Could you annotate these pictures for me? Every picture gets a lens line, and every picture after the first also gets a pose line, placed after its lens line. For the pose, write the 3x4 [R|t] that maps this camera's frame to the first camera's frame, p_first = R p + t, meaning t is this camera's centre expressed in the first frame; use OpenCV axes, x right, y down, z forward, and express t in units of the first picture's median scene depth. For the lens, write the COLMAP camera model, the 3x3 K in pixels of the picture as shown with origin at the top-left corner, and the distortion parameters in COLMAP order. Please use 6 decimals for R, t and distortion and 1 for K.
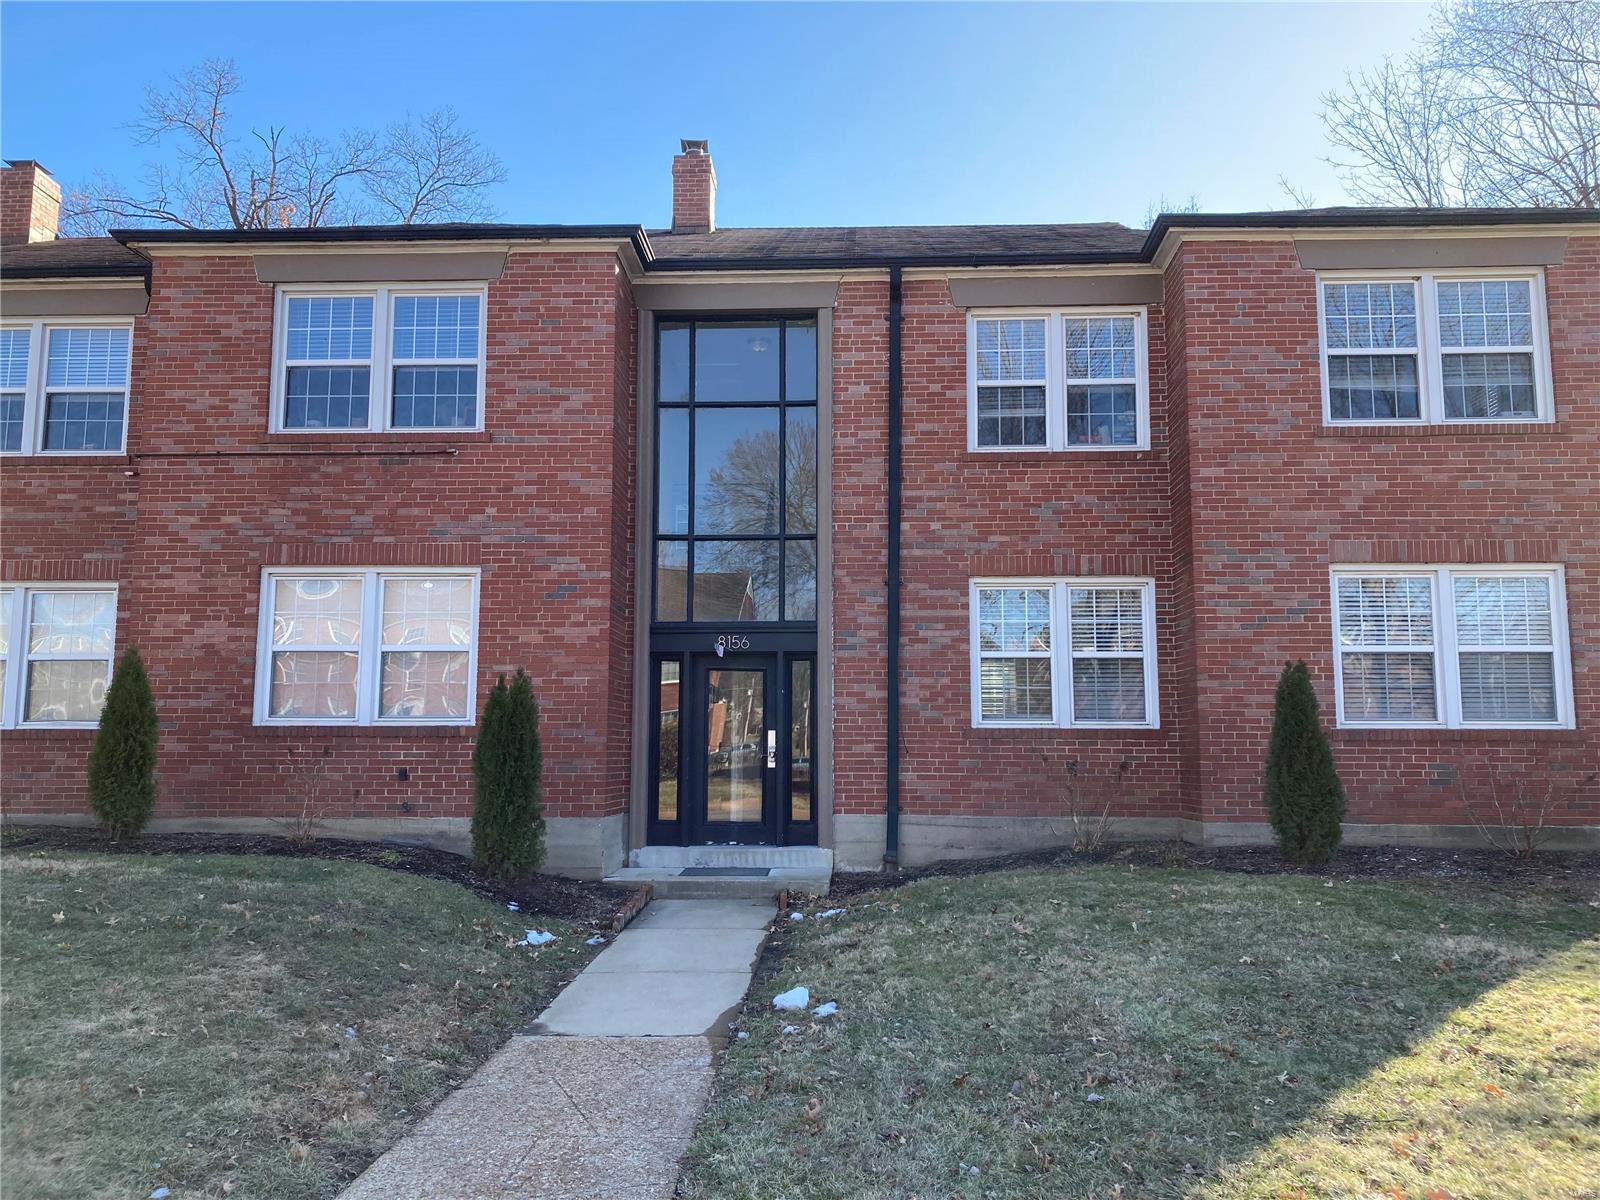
lens RADIAL K [[1306.8, 0, 800.0], [0, 1306.8, 600.0], [0, 0, 1]] dist [0.070917, -0.093276]
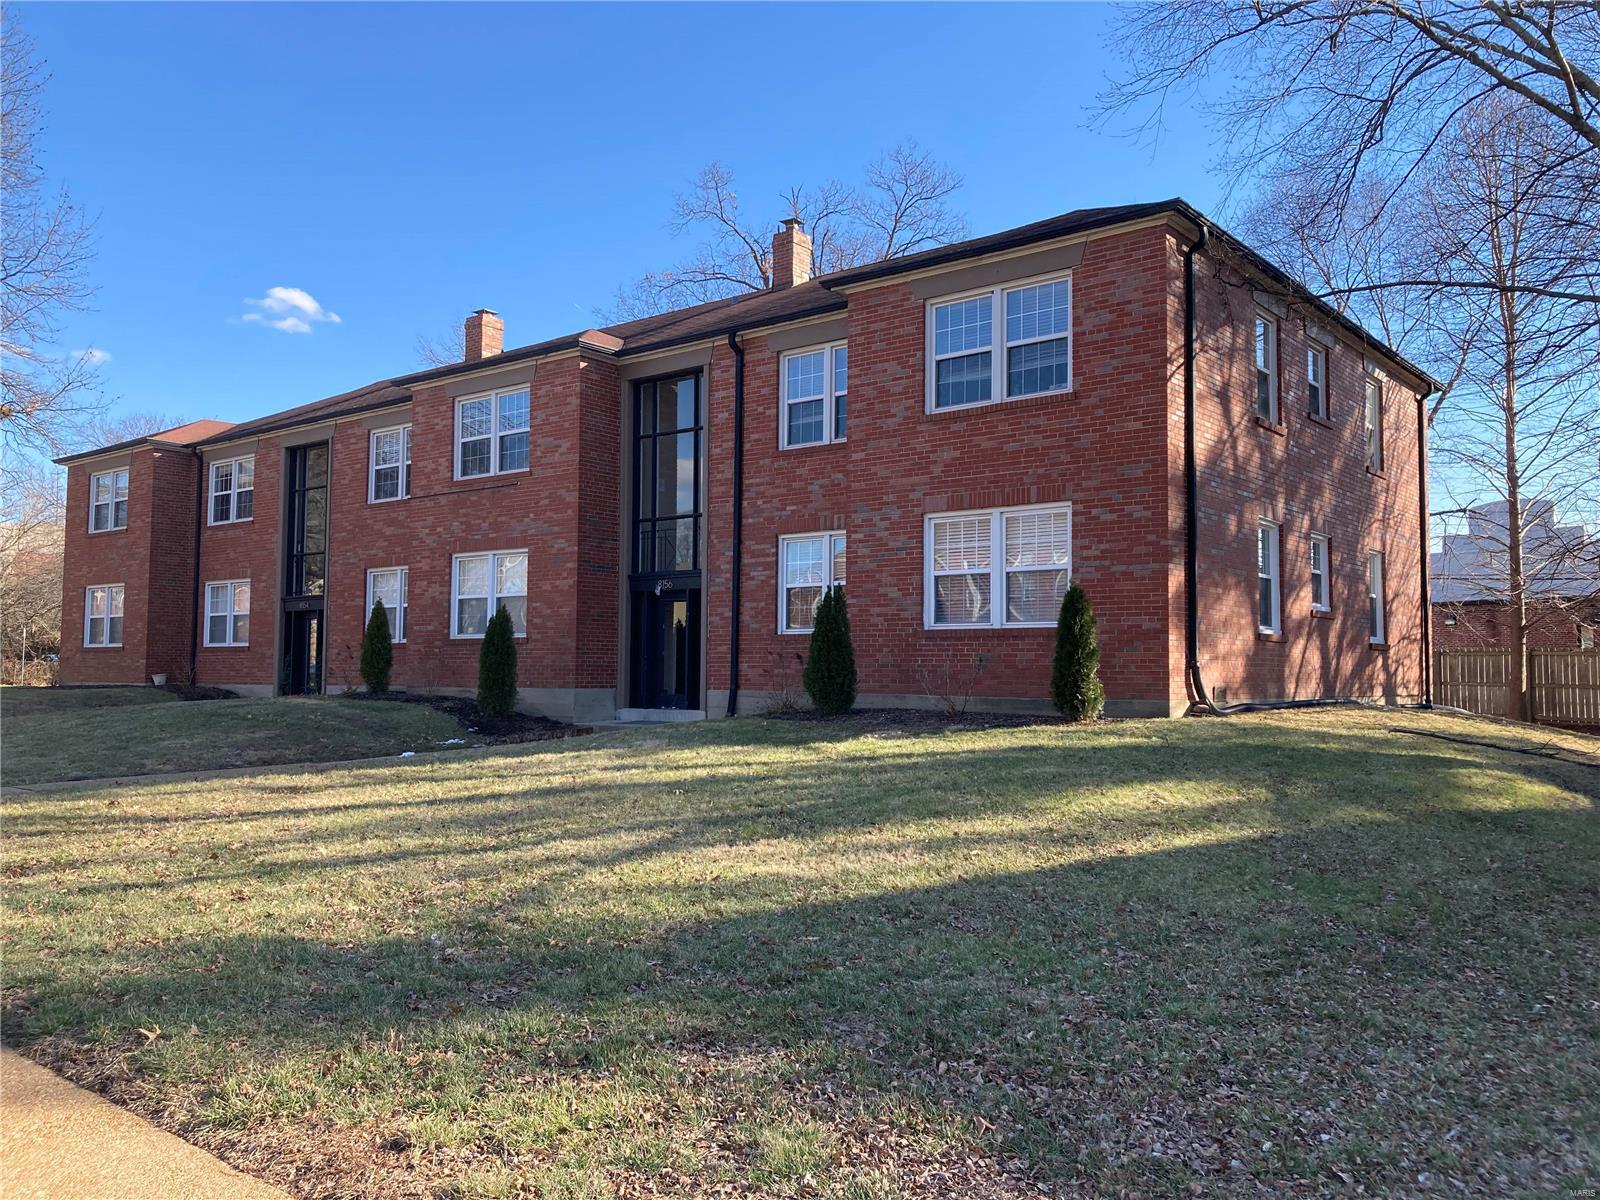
lens RADIAL K [[1304.9, 0, 800.0], [0, 1304.9, 600.0], [0, 0, 1]] dist [0.150230, -0.000709]
pose [[0.800970, -0.031892, -0.597854, 1.098345], [0.065829, 0.997217, 0.034999, 0.006780], [0.595074, -0.067389, 0.800840, -0.201796]]
